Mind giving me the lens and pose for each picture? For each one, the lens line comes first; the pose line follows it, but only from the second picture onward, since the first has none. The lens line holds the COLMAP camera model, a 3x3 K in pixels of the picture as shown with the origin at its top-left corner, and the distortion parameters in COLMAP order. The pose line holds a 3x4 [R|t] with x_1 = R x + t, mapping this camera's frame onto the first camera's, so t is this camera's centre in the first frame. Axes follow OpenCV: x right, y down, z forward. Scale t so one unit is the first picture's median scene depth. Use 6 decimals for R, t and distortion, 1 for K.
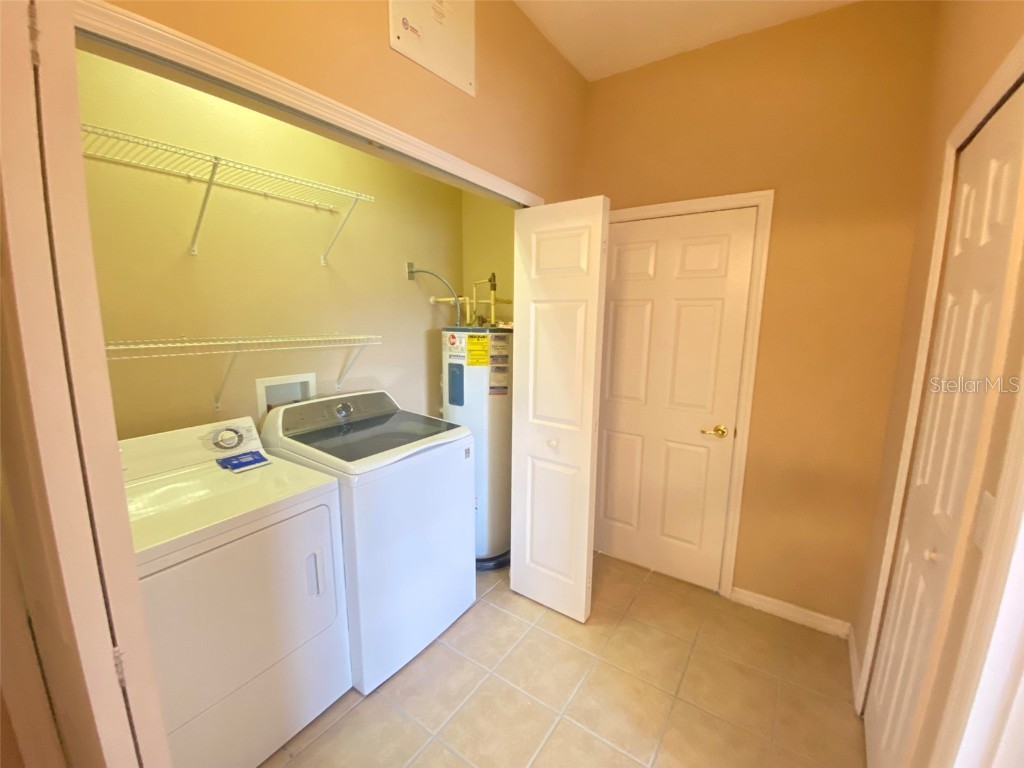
lens RADIAL K [[418.4, 0, 517.8], [0, 418.4, 386.0], [0, 0, 1]] dist [0.030860, -0.025053]
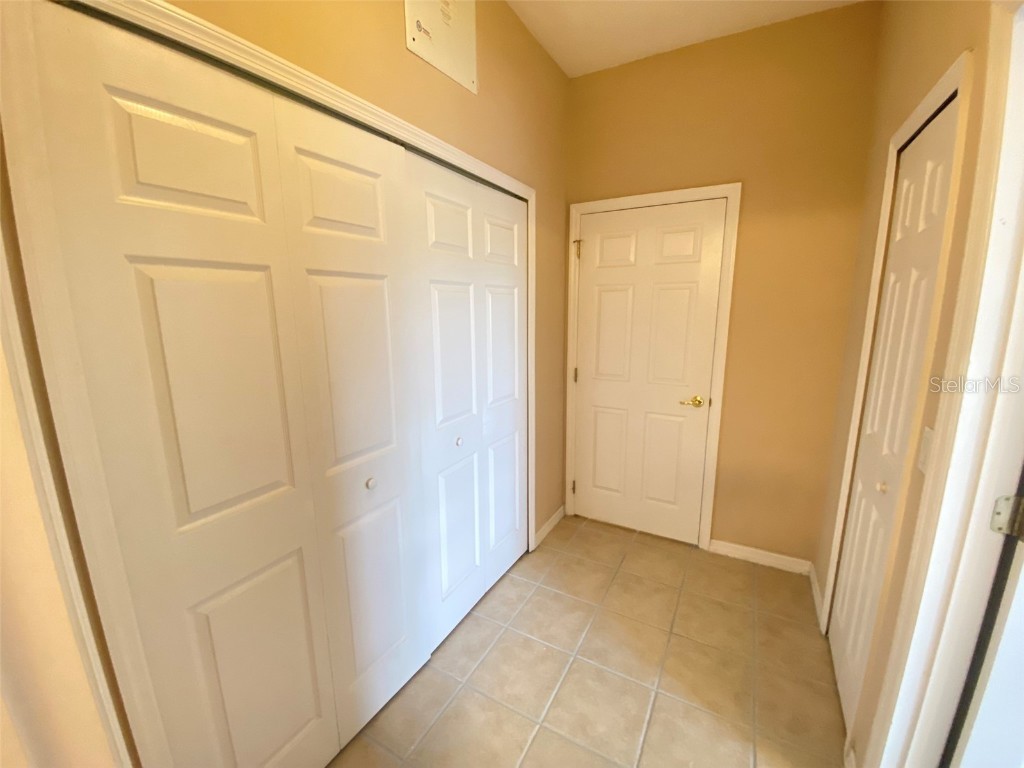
lens RADIAL K [[418.4, 0, 517.8], [0, 418.4, 386.0], [0, 0, 1]] dist [0.030860, -0.025053]
pose [[0.995444, -0.037548, 0.087644, -0.120298], [0.035227, 0.998991, 0.027872, 0.025514], [-0.088602, -0.024657, 0.995762, -0.089464]]
